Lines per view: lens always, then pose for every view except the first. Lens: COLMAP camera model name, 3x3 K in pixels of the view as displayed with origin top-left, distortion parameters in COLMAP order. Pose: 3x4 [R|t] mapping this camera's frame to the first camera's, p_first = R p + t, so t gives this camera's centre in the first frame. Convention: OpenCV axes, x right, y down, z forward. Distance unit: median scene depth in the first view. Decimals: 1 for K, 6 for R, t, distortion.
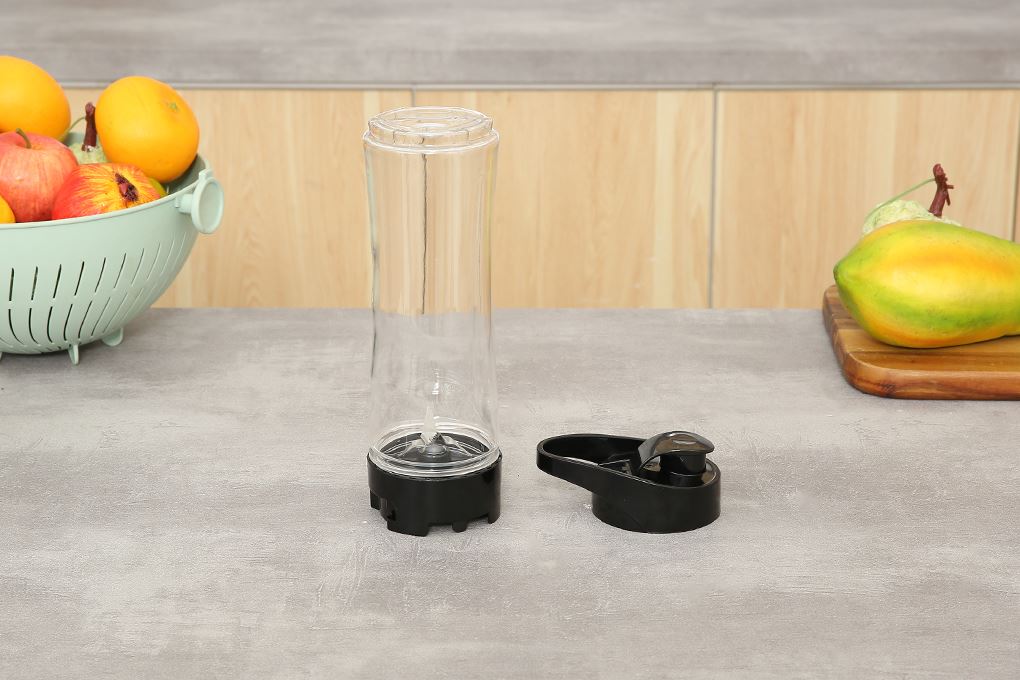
lens RADIAL K [[2672.7, 0, 510.0], [0, 2672.7, 340.0], [0, 0, 1]] dist [0.141003, 0.695861]
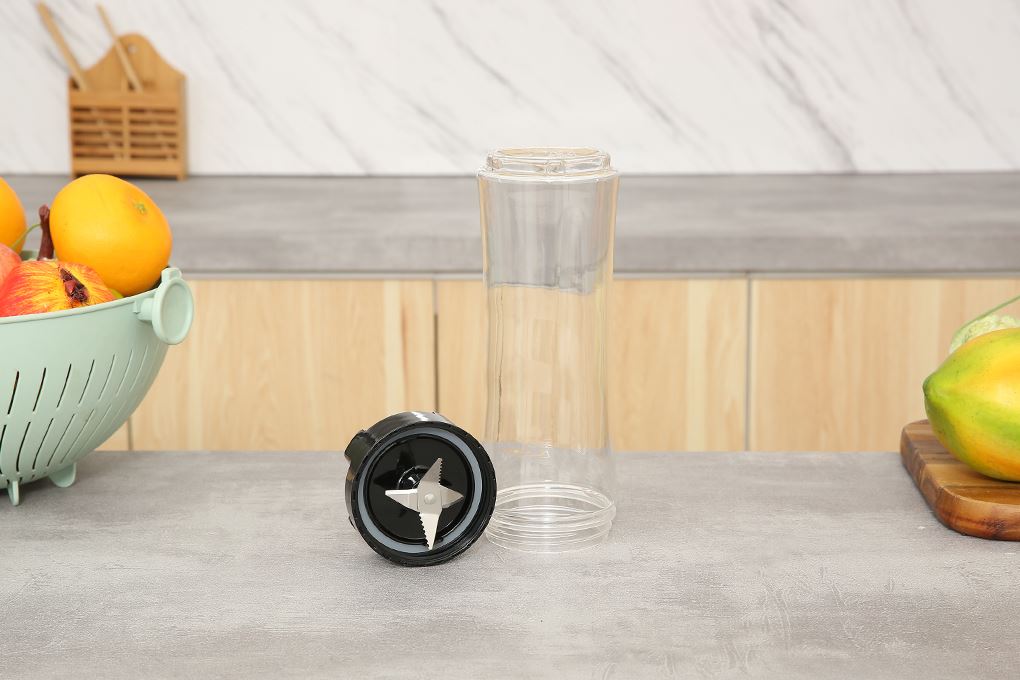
lens RADIAL K [[2242.5, 0, 488.9], [0, 2242.5, 370.4], [0, 0, 1]] dist [0.129478, 0.338678]
pose [[0.999737, -0.001380, -0.022881, 0.002530], [-0.001294, 0.993200, -0.116410, 0.049062], [0.022886, 0.116409, 0.992938, 0.295849]]
